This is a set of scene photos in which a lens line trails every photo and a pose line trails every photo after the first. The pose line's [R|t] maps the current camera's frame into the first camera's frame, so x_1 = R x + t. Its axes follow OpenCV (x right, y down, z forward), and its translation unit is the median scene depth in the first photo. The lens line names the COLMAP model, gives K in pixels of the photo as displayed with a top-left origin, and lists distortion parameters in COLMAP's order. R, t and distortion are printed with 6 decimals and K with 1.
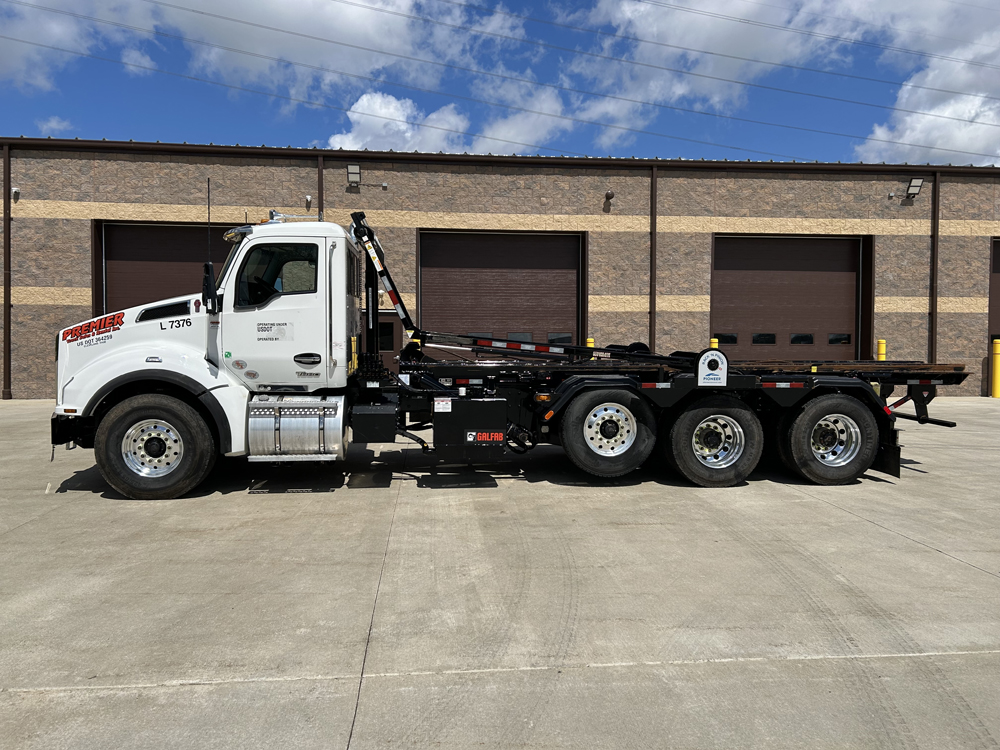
lens RADIAL K [[774.3, 0, 500.0], [0, 774.3, 375.0], [0, 0, 1]] dist [0.103949, -0.128591]
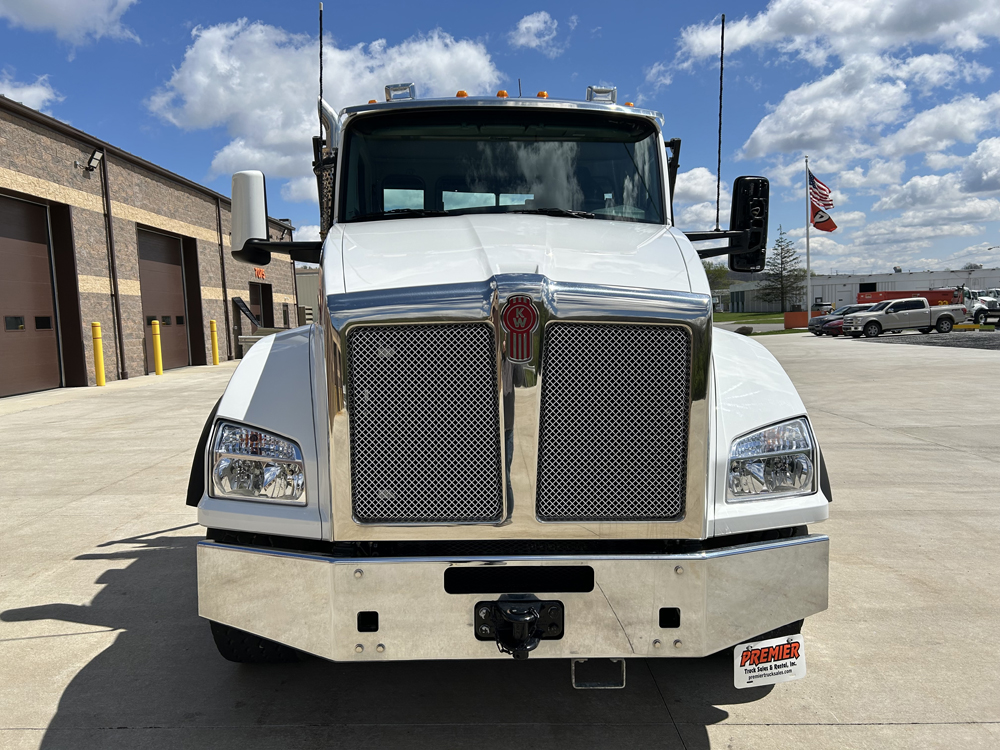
lens RADIAL K [[774.3, 0, 500.0], [0, 774.3, 375.0], [0, 0, 1]] dist [0.103949, -0.128591]
pose [[0.103894, -0.077027, 0.991601, -0.373854], [0.050042, 0.996139, 0.072136, -0.026285], [-0.993329, 0.042127, 0.107347, 0.428687]]
